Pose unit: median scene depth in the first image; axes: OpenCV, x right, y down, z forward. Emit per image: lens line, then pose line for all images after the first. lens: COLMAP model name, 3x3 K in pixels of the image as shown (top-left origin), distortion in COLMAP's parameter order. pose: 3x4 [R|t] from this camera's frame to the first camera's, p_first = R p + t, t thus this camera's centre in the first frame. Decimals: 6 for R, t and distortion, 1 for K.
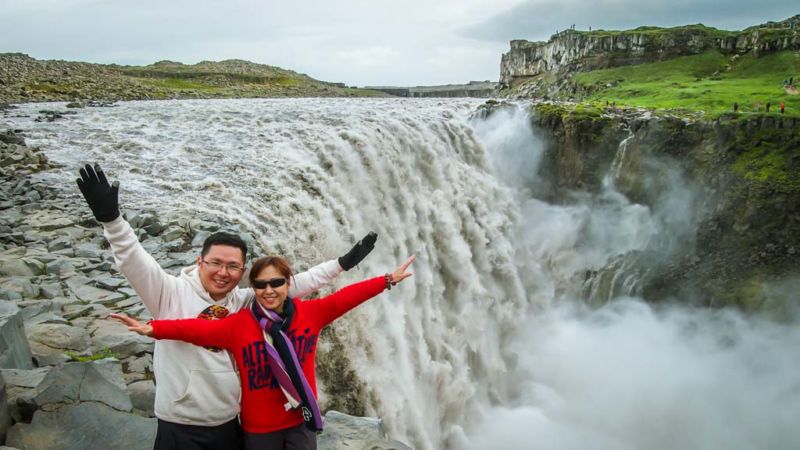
lens RADIAL K [[727.3, 0, 399.2], [0, 727.3, 226.7], [0, 0, 1]] dist [-0.079031, 0.000000]
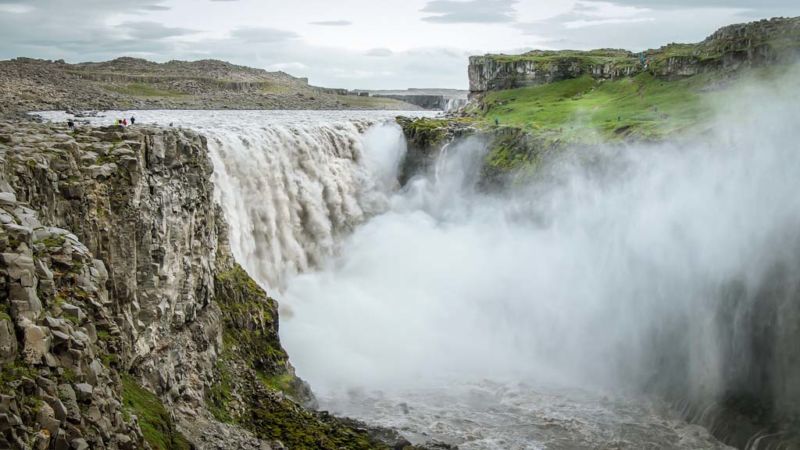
lens RADIAL K [[1224.4, 0, 400.3], [0, 1224.4, 224.7], [0, 0, 1]] dist [0.007346, 0.000000]
pose [[0.996649, 0.019467, -0.079446, 0.274729], [-0.025504, 0.996804, -0.075702, 0.152270], [0.077718, 0.077474, 0.993961, -0.960573]]
